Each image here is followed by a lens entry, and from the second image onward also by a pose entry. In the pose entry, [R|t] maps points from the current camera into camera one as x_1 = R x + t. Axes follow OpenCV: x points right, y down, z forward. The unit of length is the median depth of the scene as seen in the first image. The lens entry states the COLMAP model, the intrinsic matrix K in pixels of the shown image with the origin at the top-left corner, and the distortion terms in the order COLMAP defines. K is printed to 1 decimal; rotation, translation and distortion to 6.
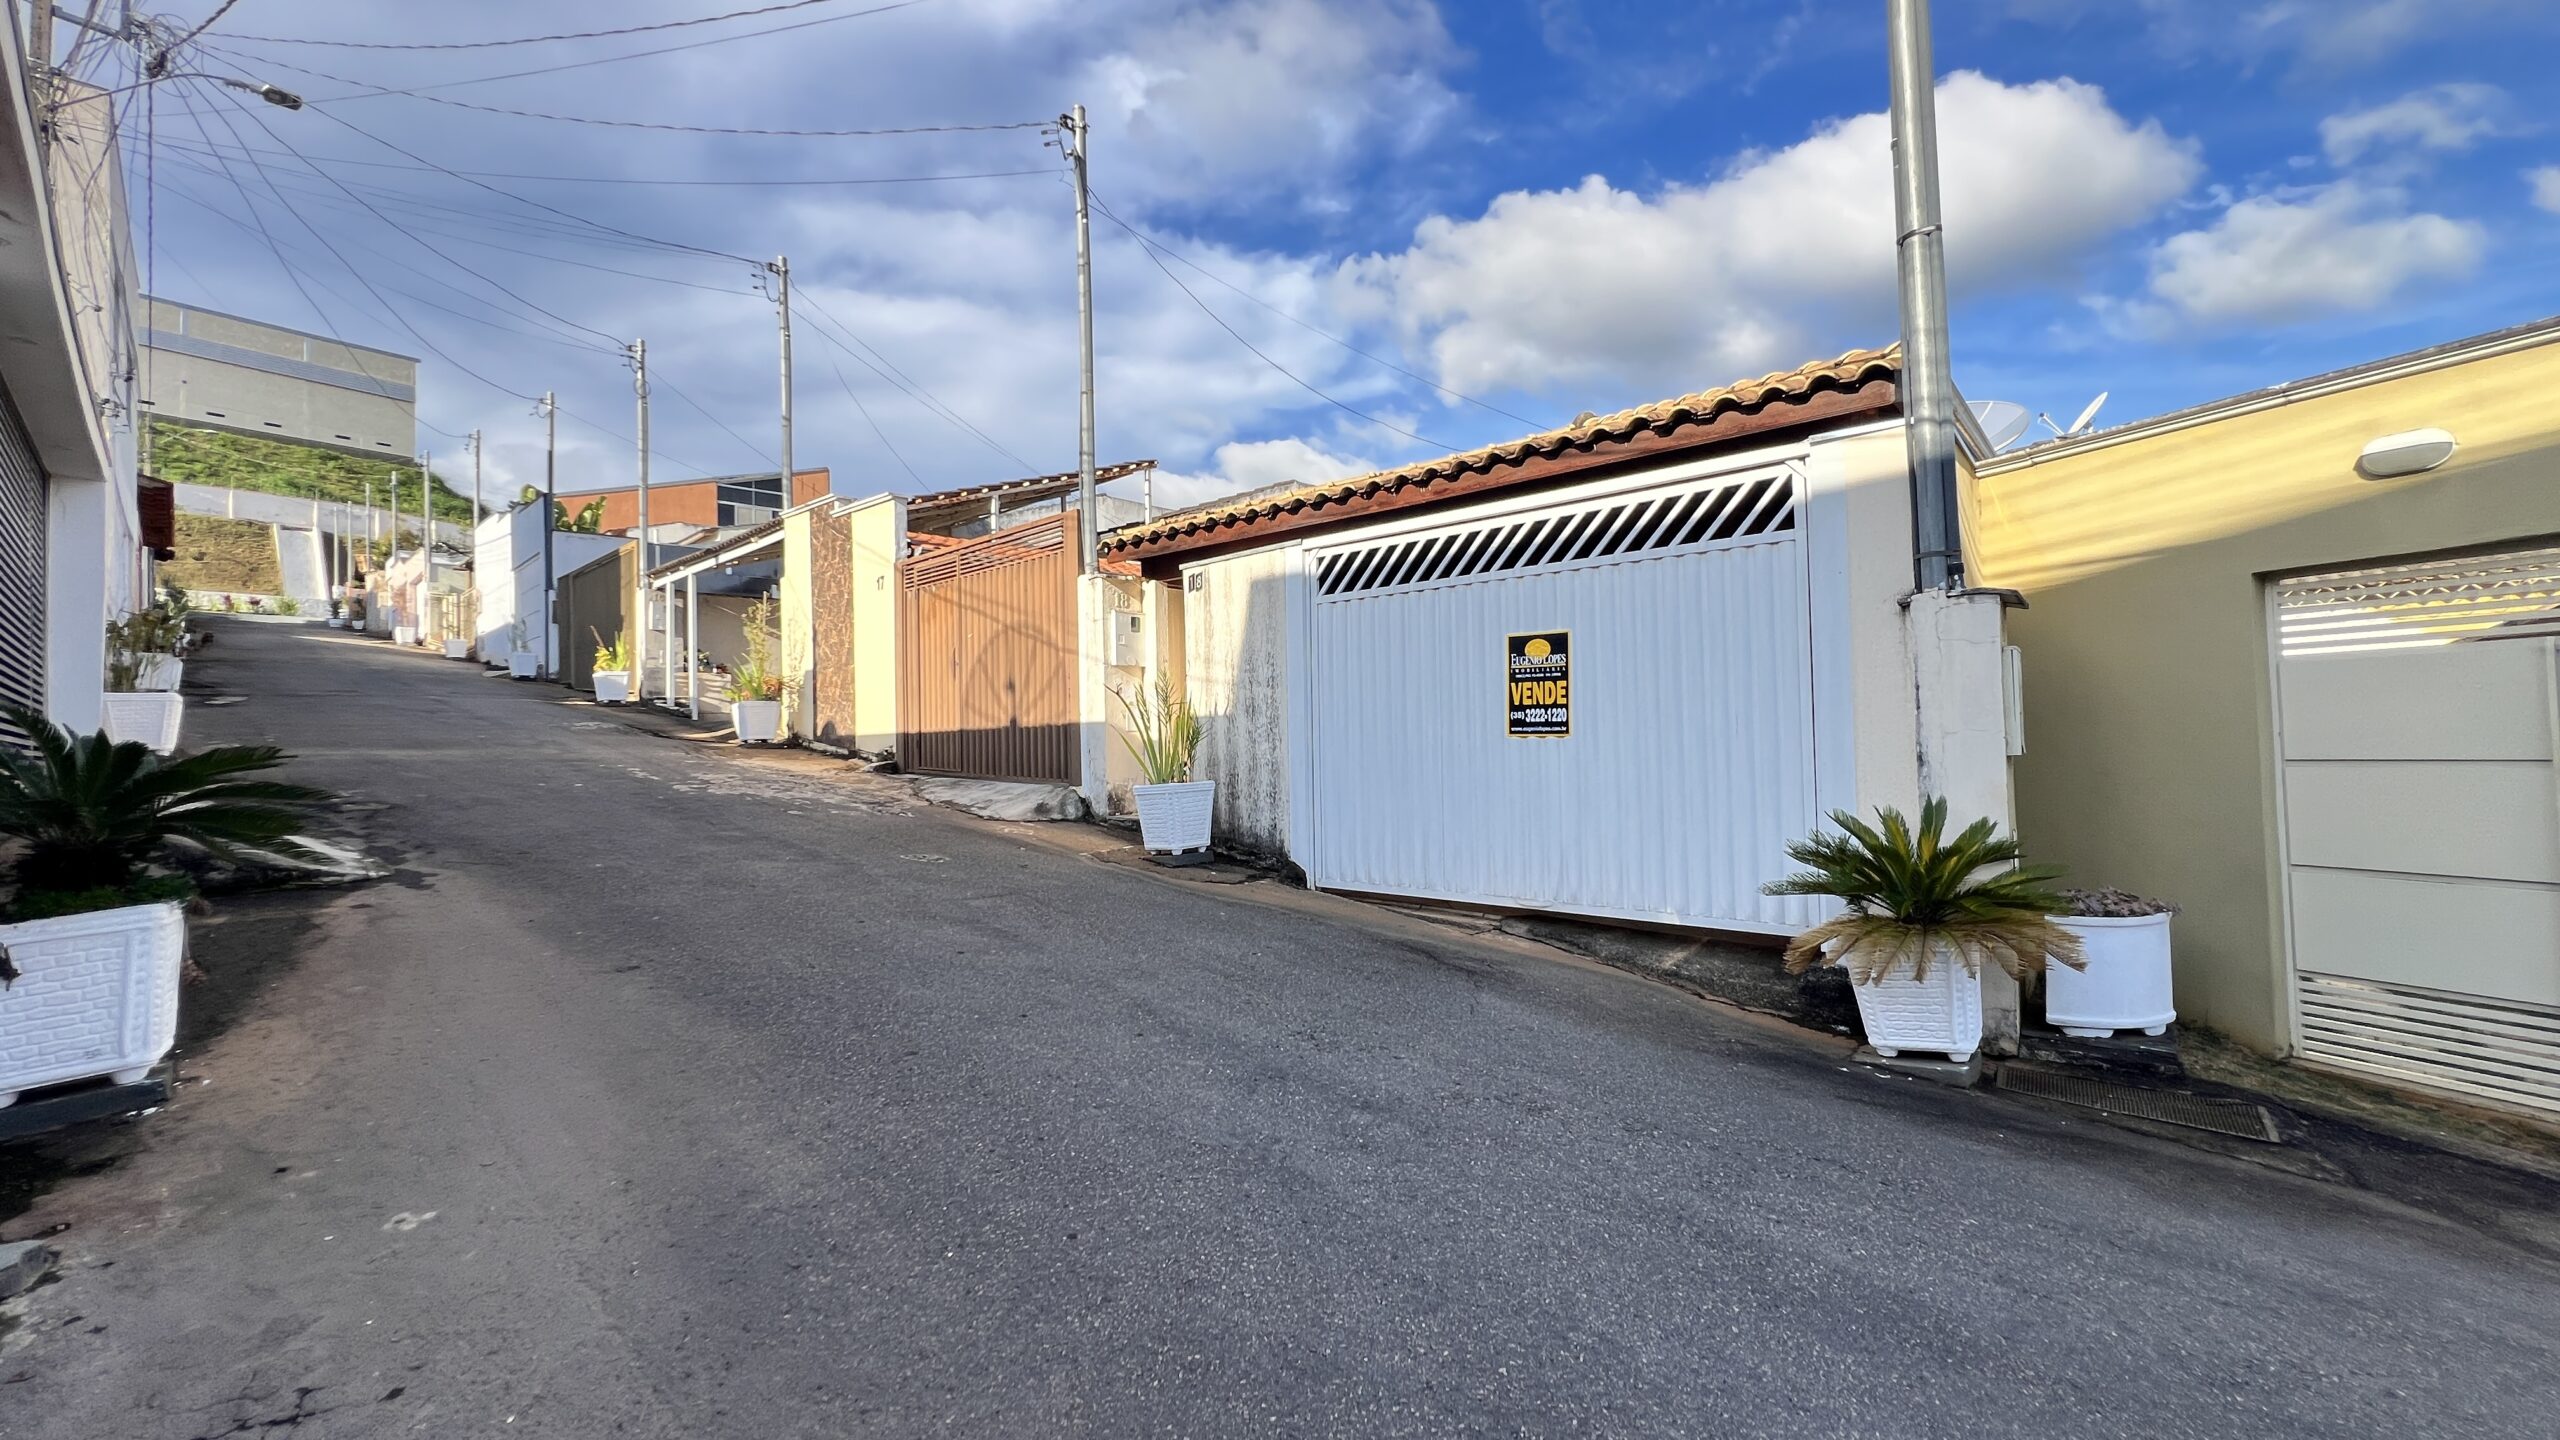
lens RADIAL K [[1027.6, 0, 1277.9], [0, 1027.6, 716.2], [0, 0, 1]] dist [0.000559, -0.000359]
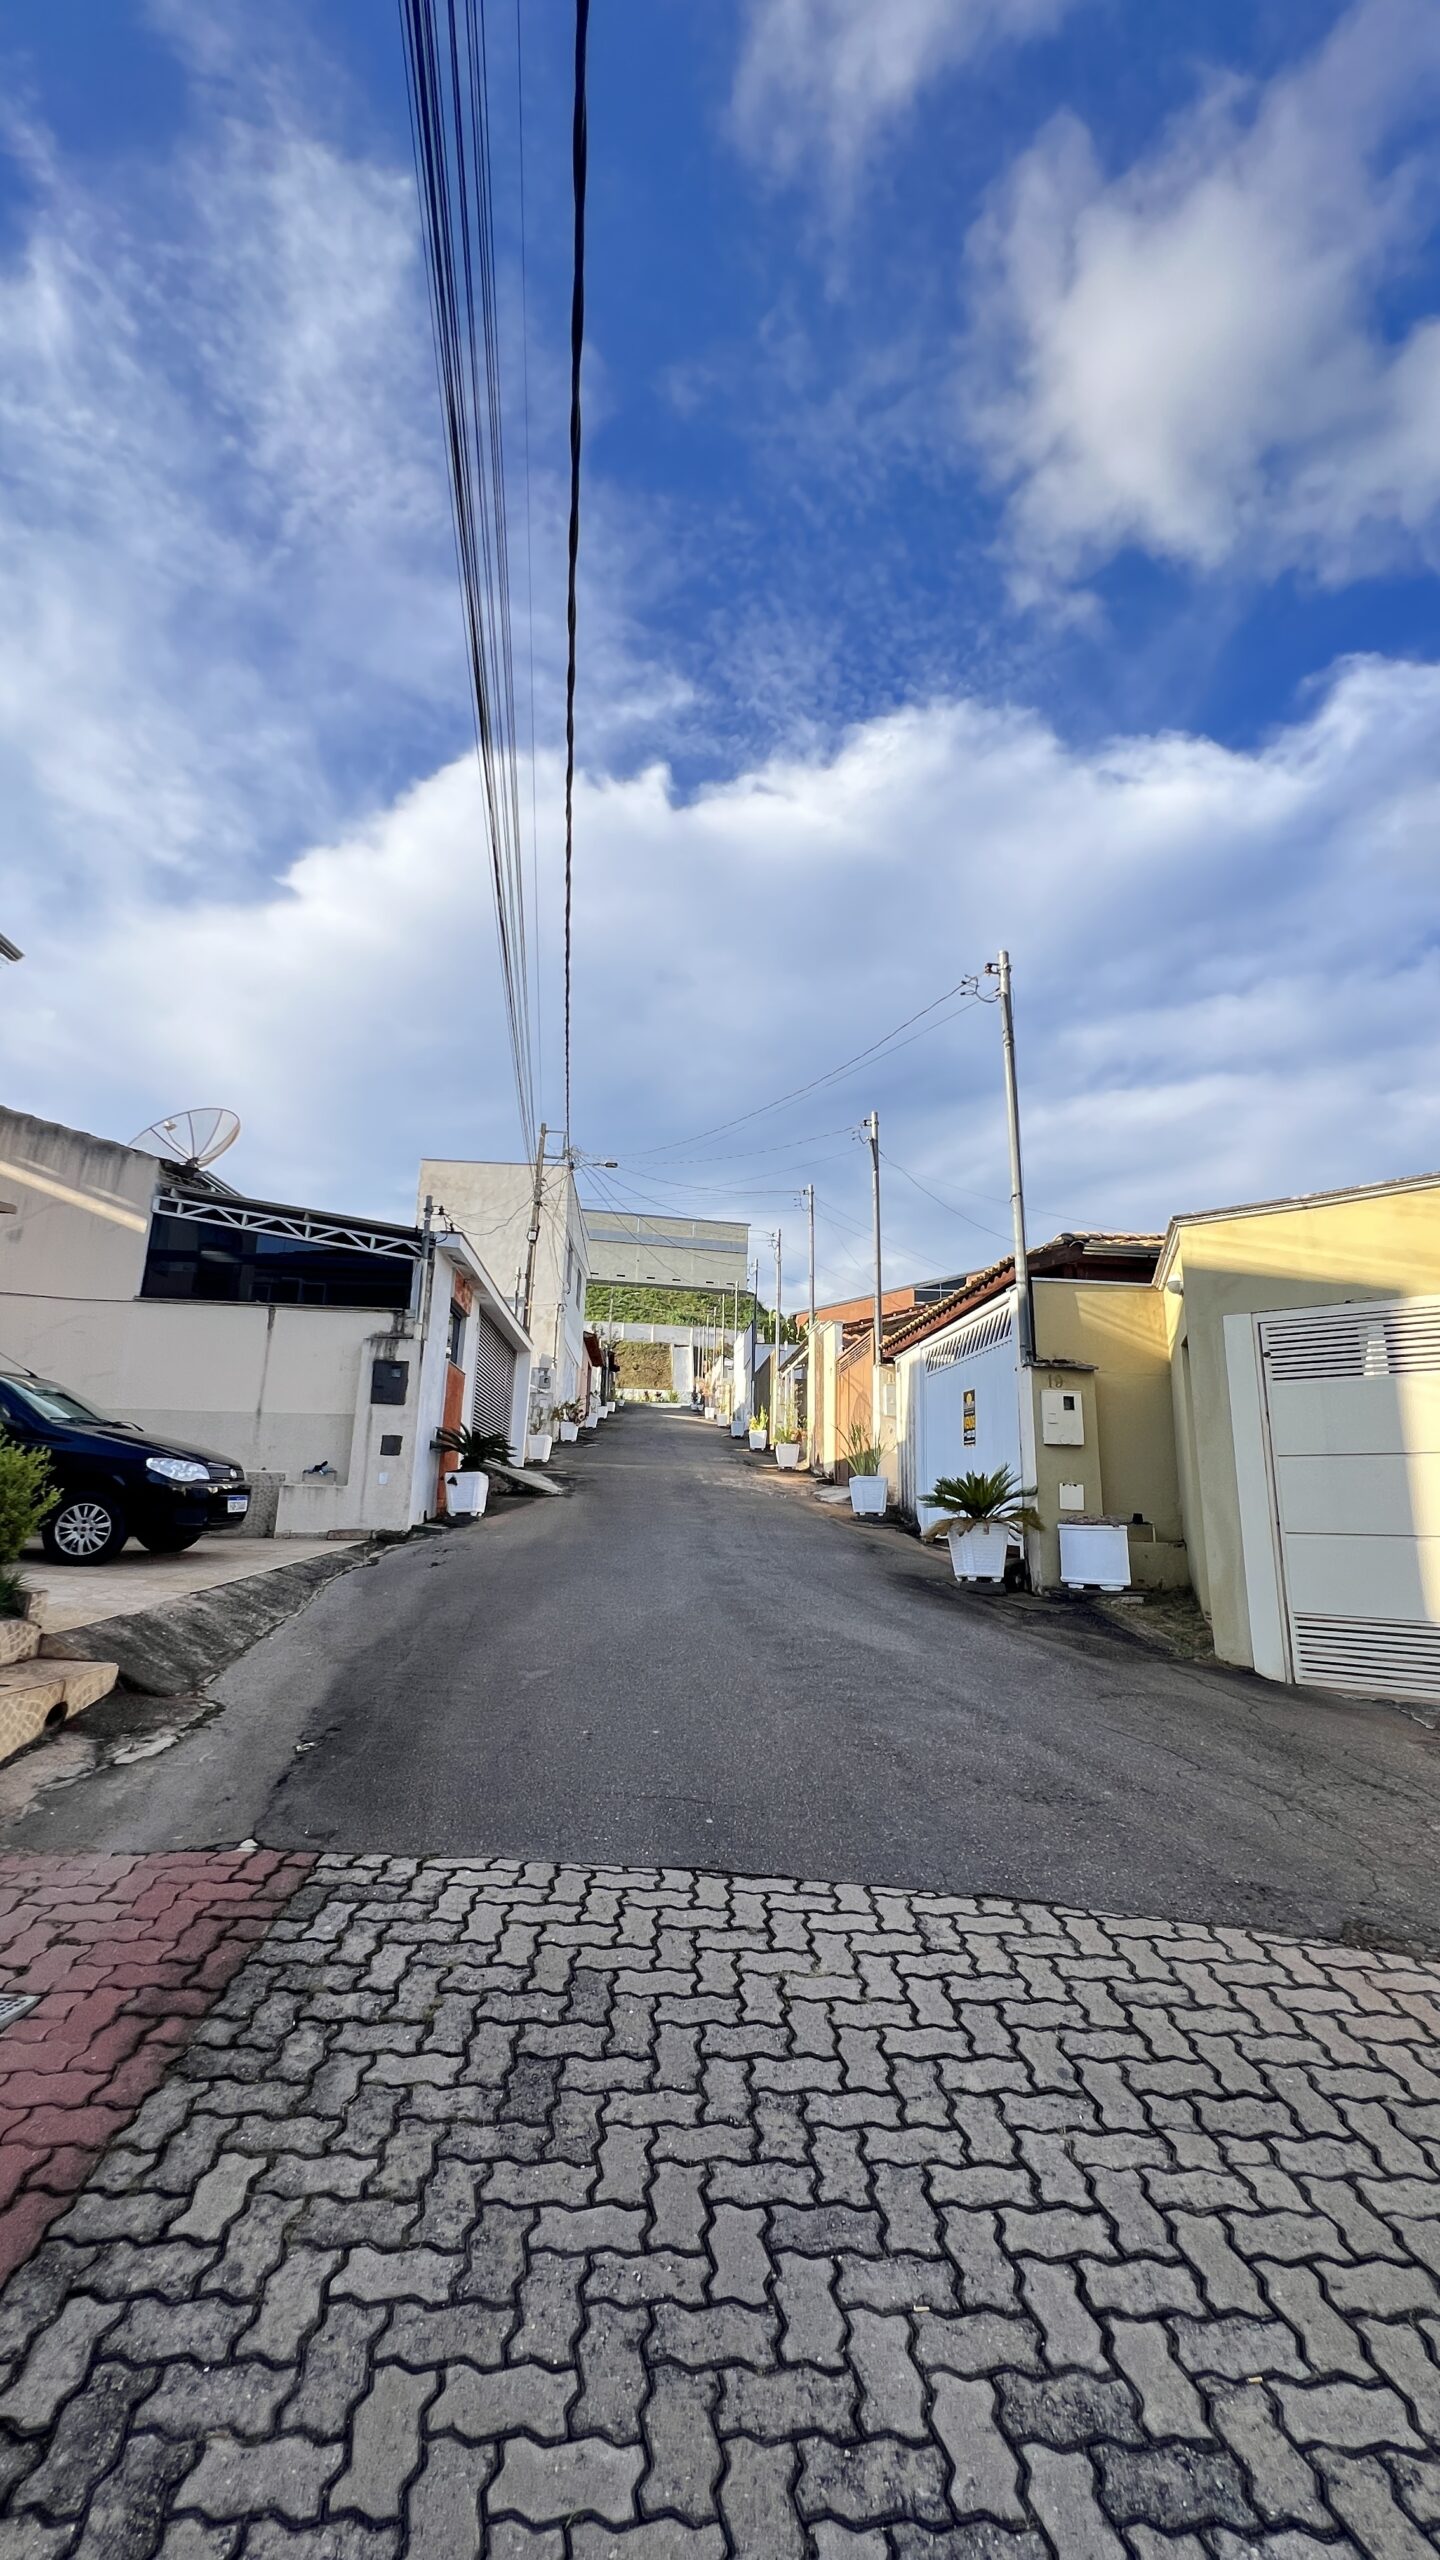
lens RADIAL K [[1027.6, 0, 720.0], [0, 1027.6, 1280.0], [0, 0, 1]] dist [0.000559, -0.000359]
pose [[0.732153, -0.111261, -0.671991, 1.266477], [-0.024621, 0.981601, -0.189349, 0.092890], [0.680695, 0.155177, 0.715943, -0.723049]]
